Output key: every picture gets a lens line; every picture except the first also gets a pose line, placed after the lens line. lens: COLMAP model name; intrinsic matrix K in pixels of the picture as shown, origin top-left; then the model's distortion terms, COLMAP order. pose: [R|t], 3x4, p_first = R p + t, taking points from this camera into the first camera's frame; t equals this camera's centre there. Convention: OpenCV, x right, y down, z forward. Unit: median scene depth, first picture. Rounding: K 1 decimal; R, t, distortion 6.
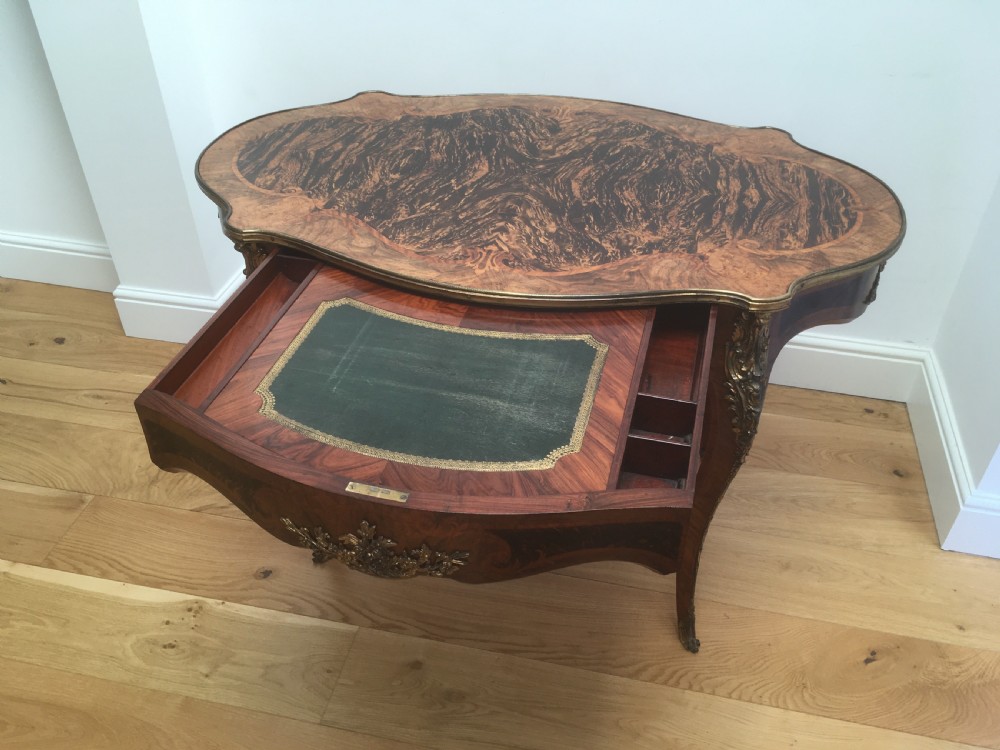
lens RADIAL K [[863.1, 0, 494.6], [0, 863.1, 372.6], [0, 0, 1]] dist [0.080612, -0.113817]
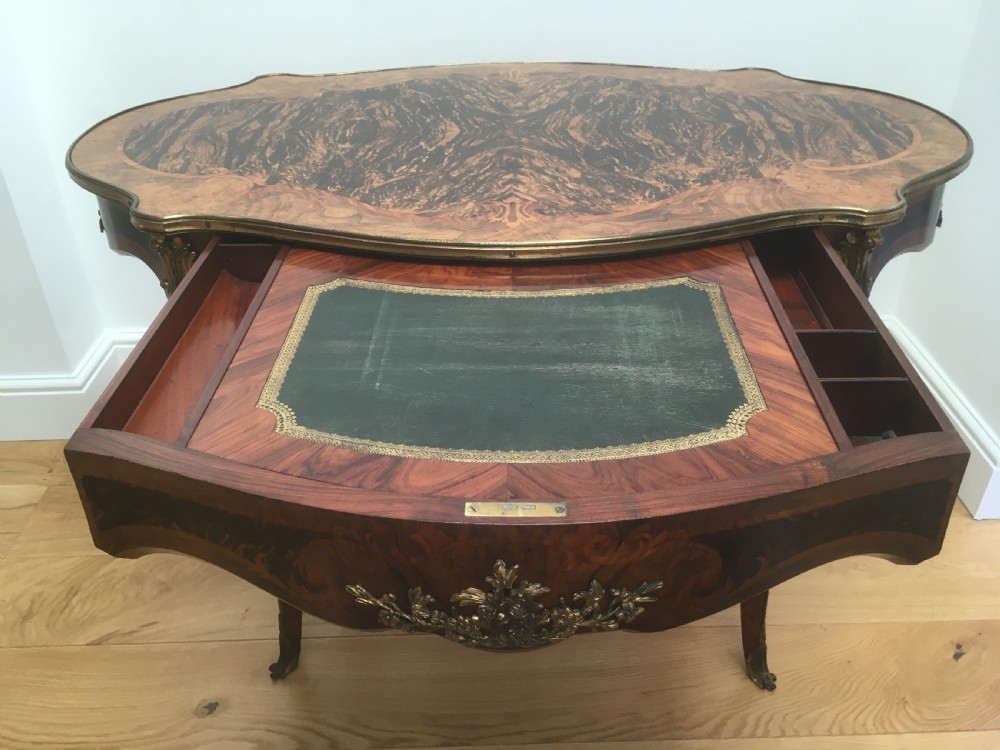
lens RADIAL K [[863.1, 0, 500.3], [0, 863.1, 371.1], [0, 0, 1]] dist [0.080612, -0.113817]
pose [[0.970175, -0.138871, 0.198683, -0.184768], [0.156775, 0.984601, -0.077347, 0.061377], [-0.184882, 0.106189, 0.977007, 0.267171]]
